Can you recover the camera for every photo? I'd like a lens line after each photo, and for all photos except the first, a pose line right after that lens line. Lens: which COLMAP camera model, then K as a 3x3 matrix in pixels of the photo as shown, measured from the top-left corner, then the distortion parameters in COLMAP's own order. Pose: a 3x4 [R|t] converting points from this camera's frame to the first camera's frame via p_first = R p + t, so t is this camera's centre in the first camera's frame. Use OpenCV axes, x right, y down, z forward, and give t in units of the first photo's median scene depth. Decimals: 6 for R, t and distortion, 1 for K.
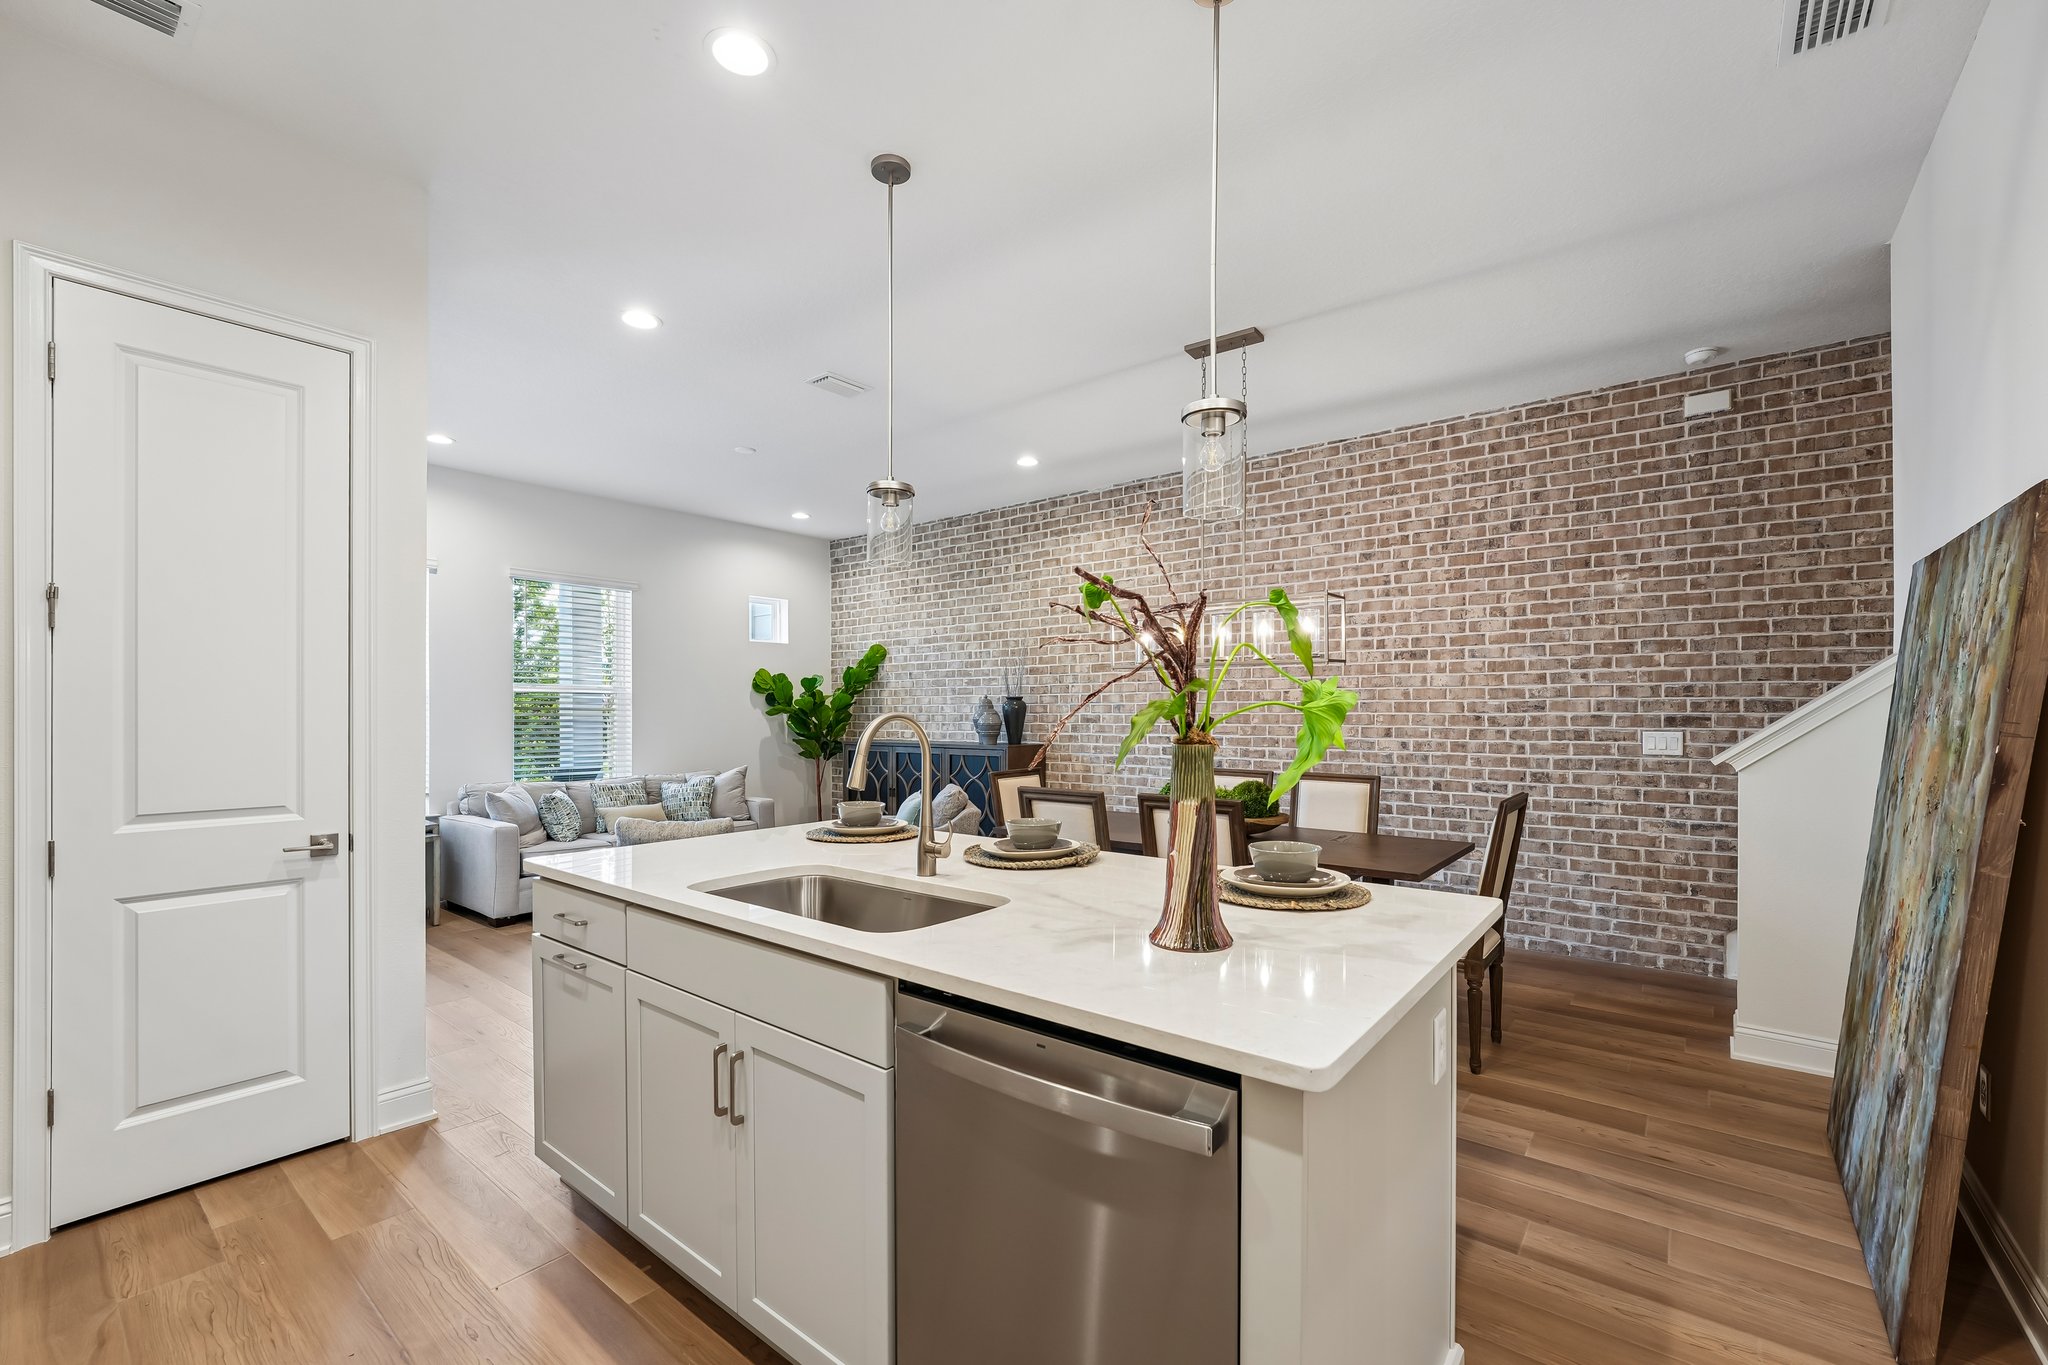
lens RADIAL K [[845.9, 0, 1034.6], [0, 845.9, 715.3], [0, 0, 1]] dist [-0.012080, 0.003470]
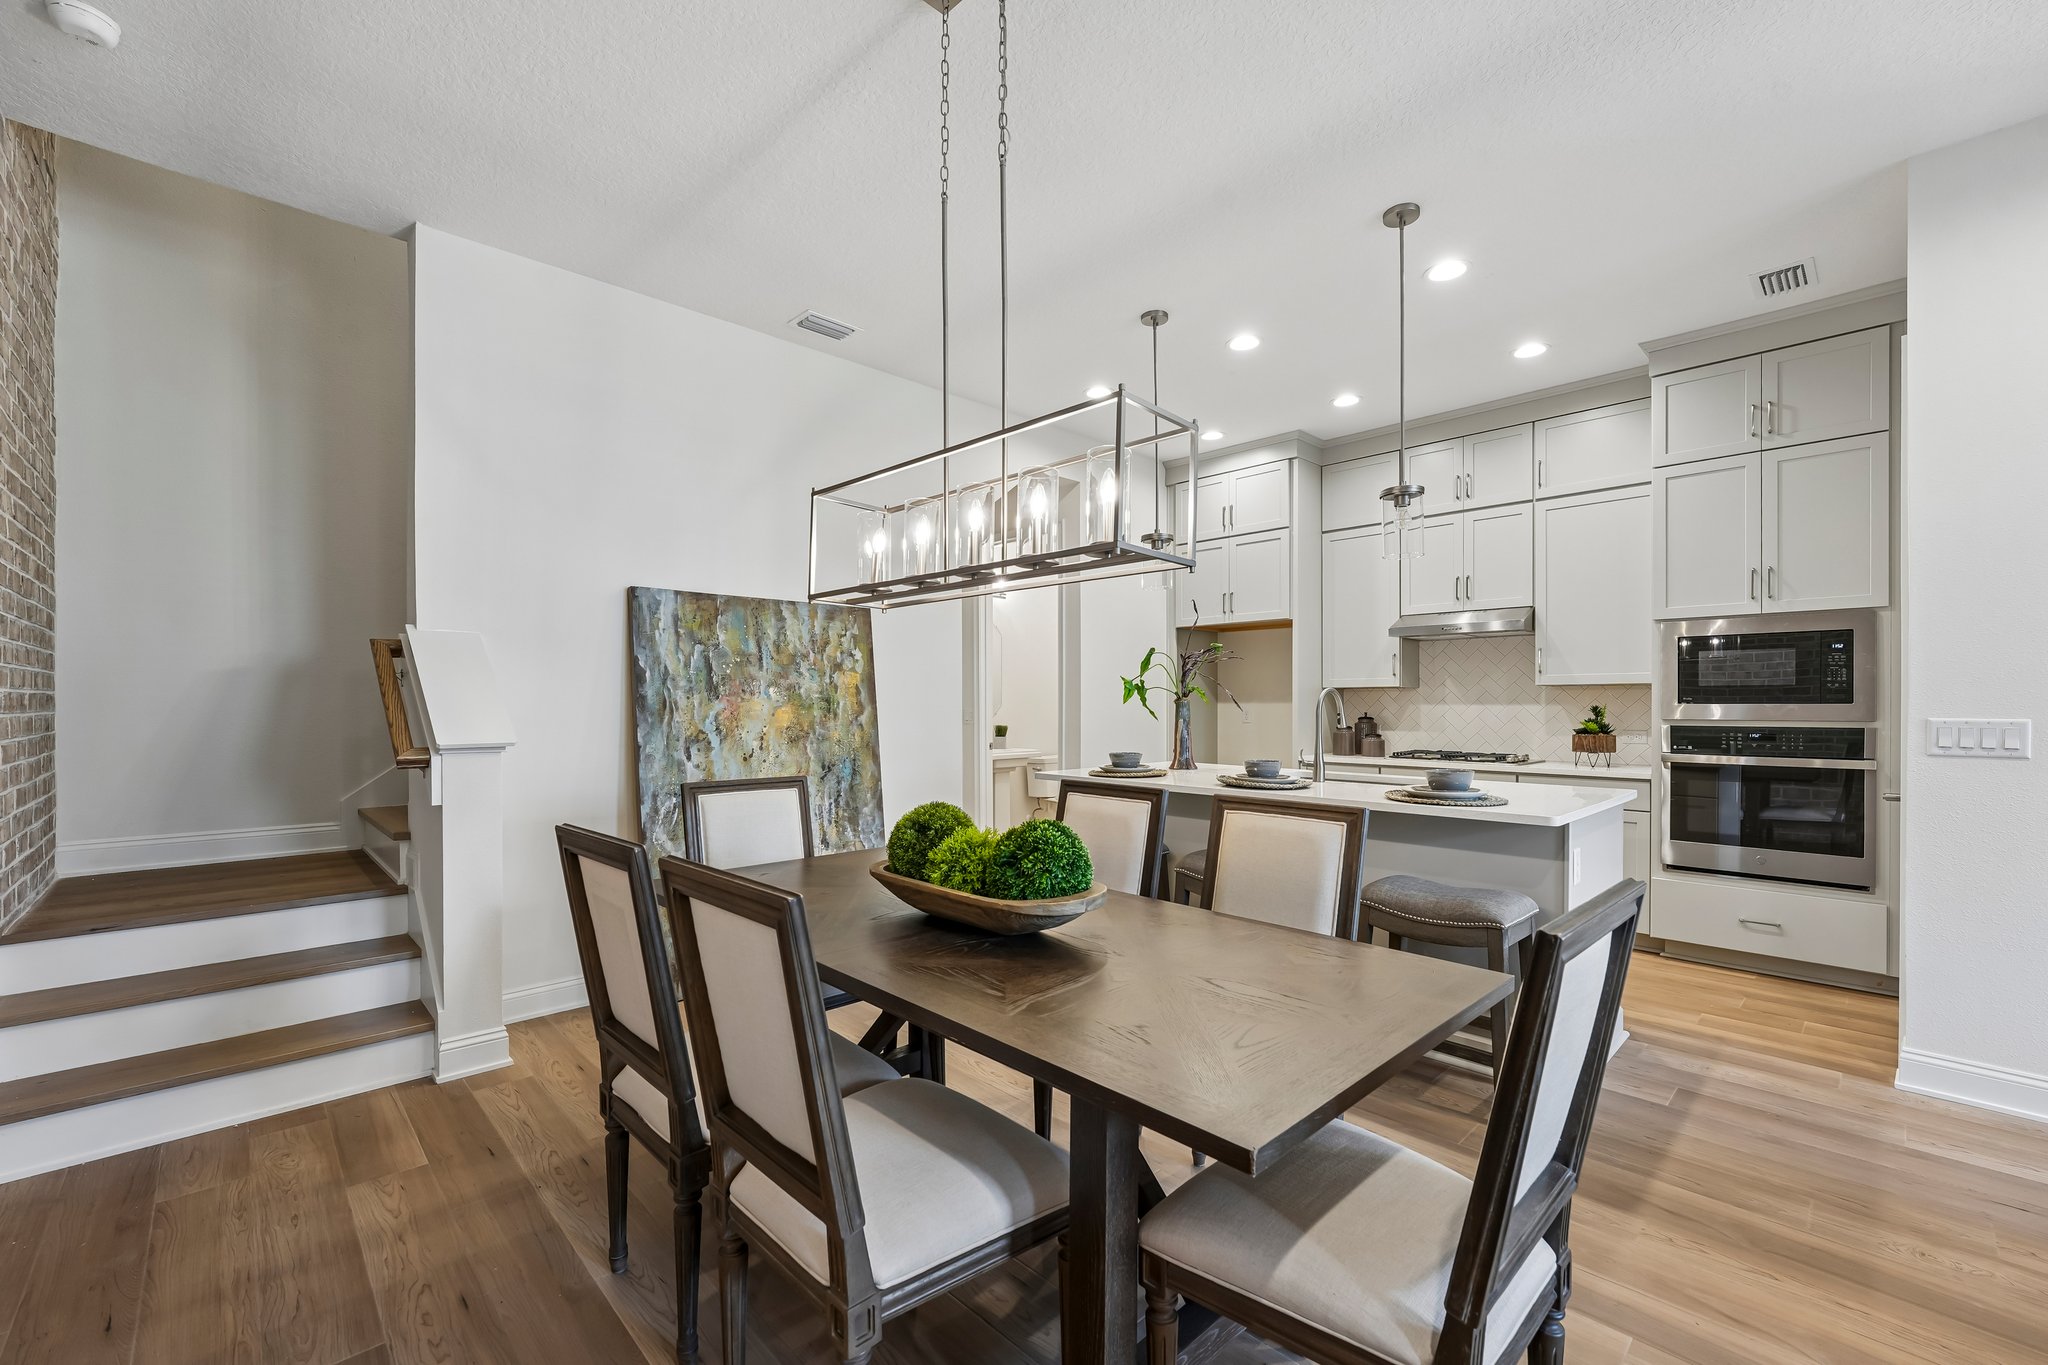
lens RADIAL K [[845.9, 0, 1033.4], [0, 845.9, 707.2], [0, 0, 1]] dist [-0.012080, 0.003470]
pose [[-0.991479, 0.002332, 0.130246, 0.099285], [0.003661, 0.999944, 0.009964, 0.007624], [-0.130215, 0.010356, -0.991432, 1.202203]]
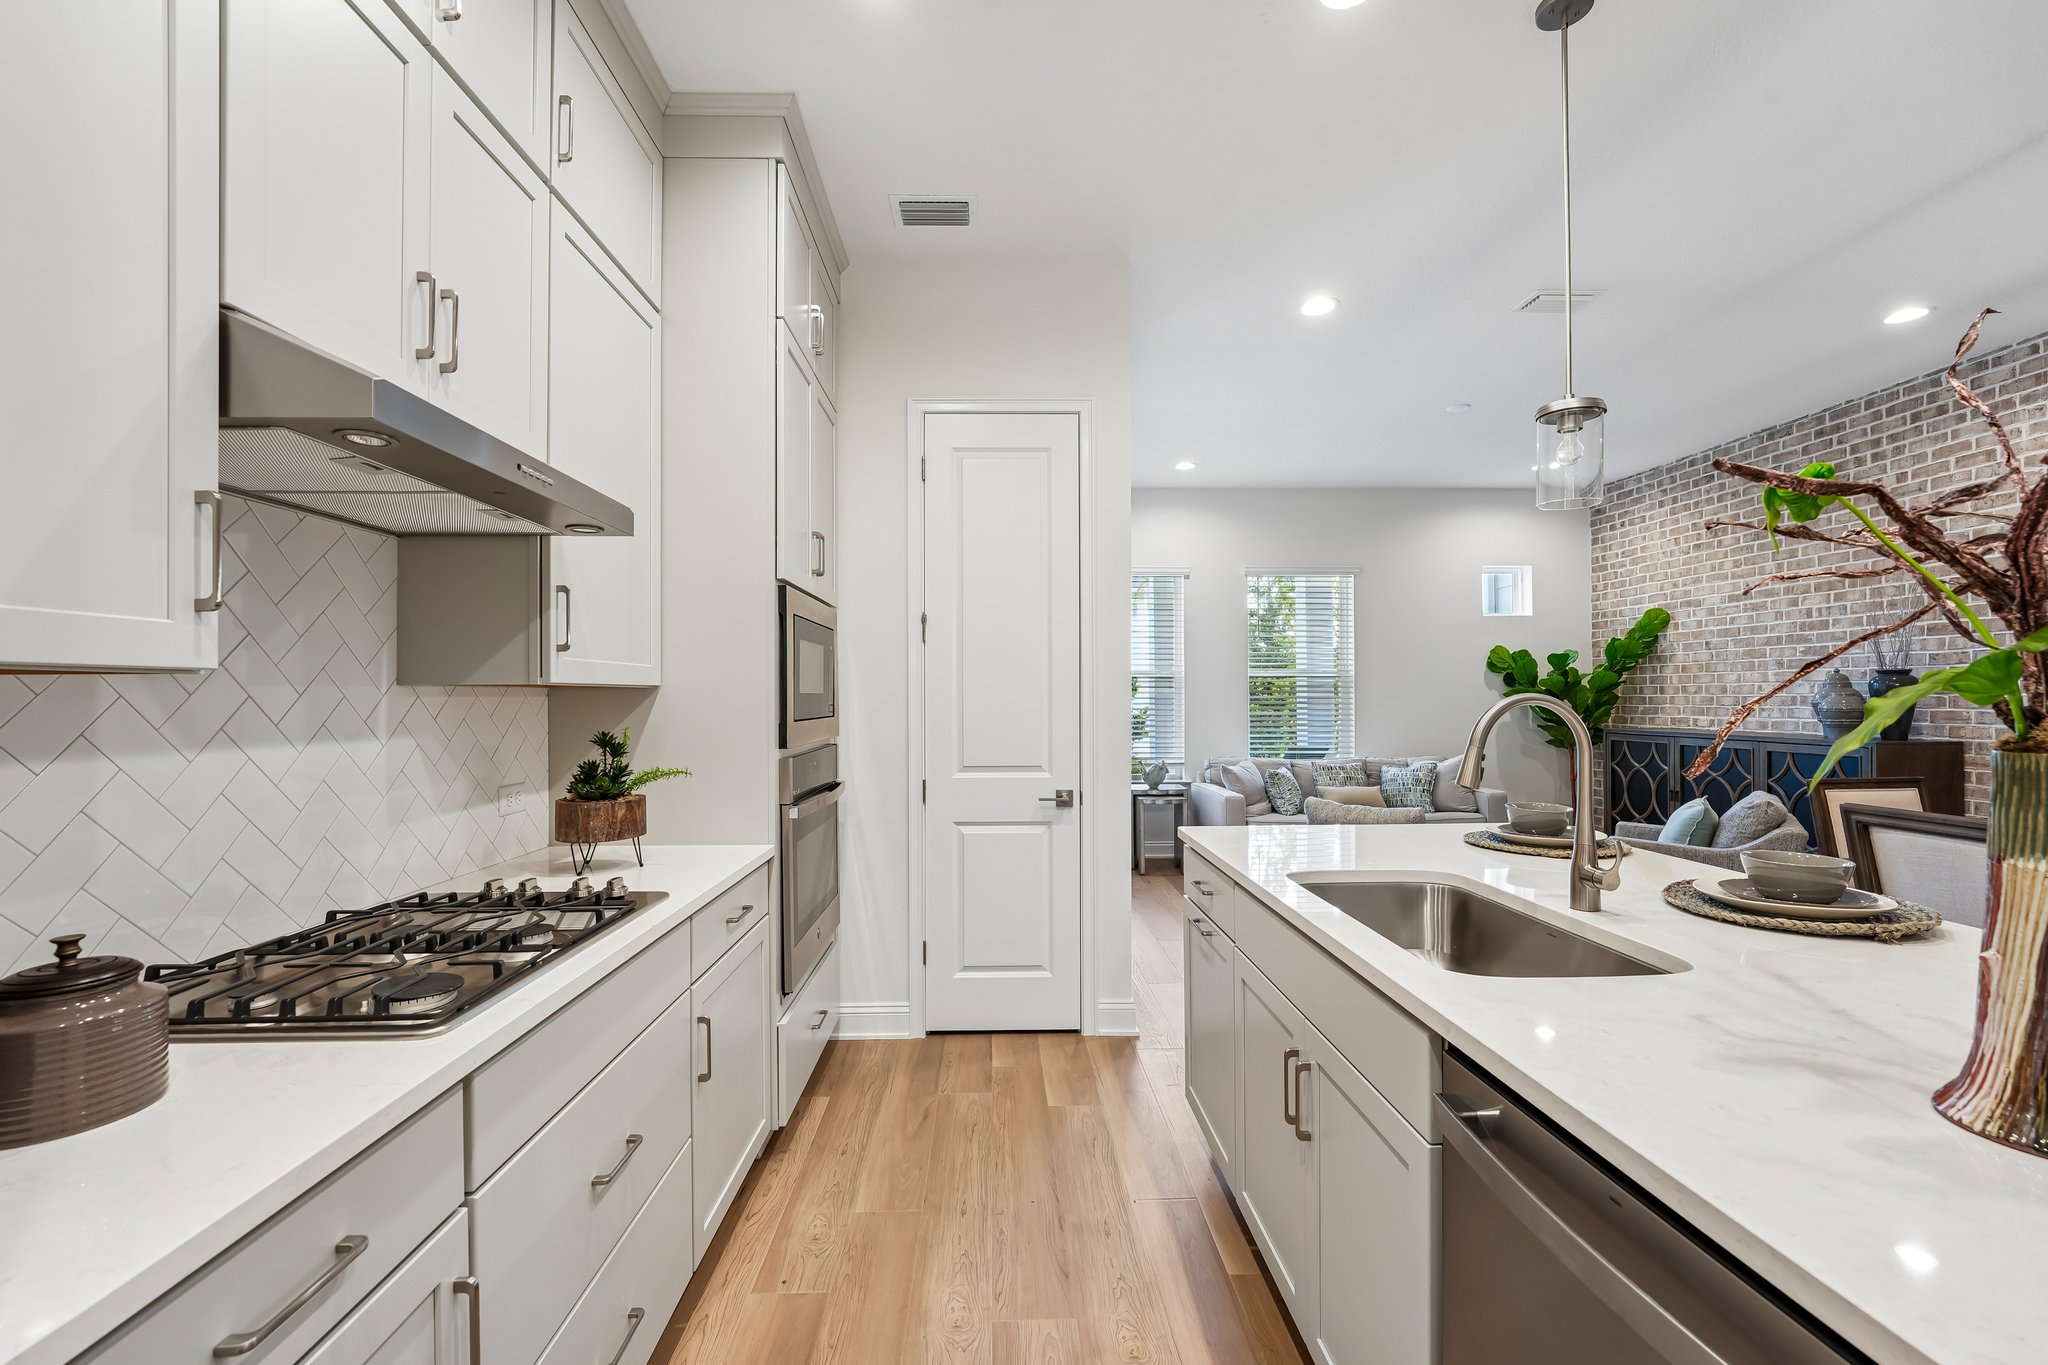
lens RADIAL K [[845.9, 0, 1019.6], [0, 845.9, 692.9], [0, 0, 1]] dist [-0.012080, 0.003470]
pose [[0.643143, -0.004075, -0.765735, 0.055262], [-0.000112, 0.999985, -0.005416, -0.000116], [0.765746, 0.003569, 0.643133, 0.057535]]
